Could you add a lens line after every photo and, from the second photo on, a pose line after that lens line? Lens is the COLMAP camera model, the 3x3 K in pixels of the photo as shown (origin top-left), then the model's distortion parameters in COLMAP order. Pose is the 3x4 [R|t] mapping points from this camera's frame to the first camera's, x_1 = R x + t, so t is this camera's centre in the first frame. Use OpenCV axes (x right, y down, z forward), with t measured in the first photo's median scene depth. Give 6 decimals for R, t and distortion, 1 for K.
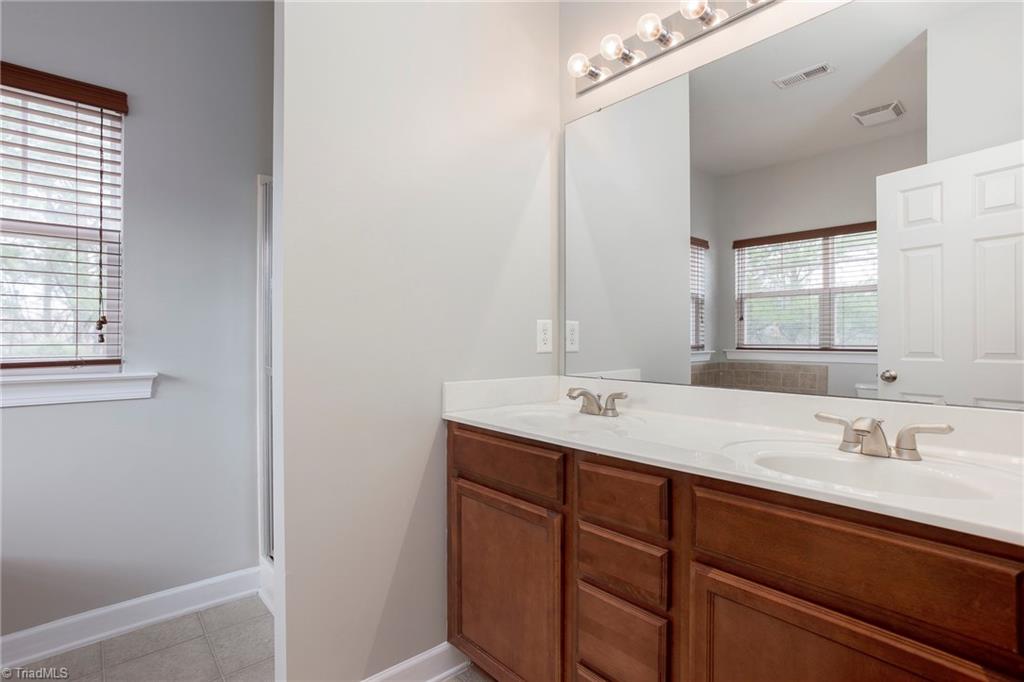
lens RADIAL K [[507.0, 0, 490.3], [0, 507.0, 339.1], [0, 0, 1]] dist [0.000731, 0.000680]
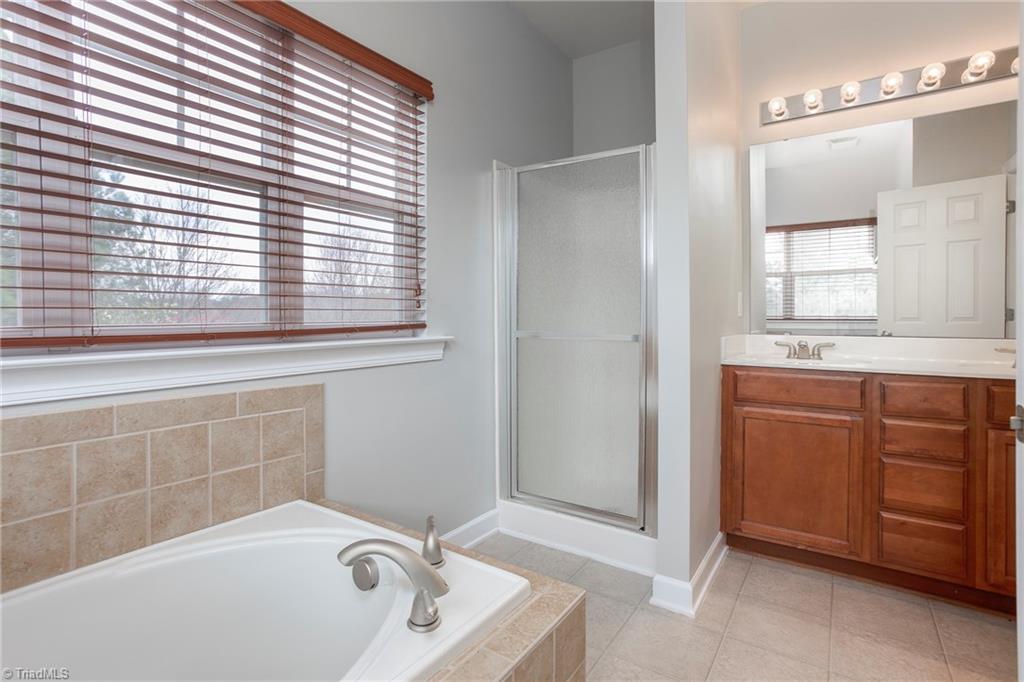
lens RADIAL K [[506.1, 0, 508.3], [0, 506.1, 326.6], [0, 0, 1]] dist [-0.001408, 0.000994]
pose [[0.965566, -0.010477, 0.259947, -0.817063], [0.007393, 0.999890, 0.012836, 0.032596], [-0.260053, -0.010472, 0.965538, -0.101947]]
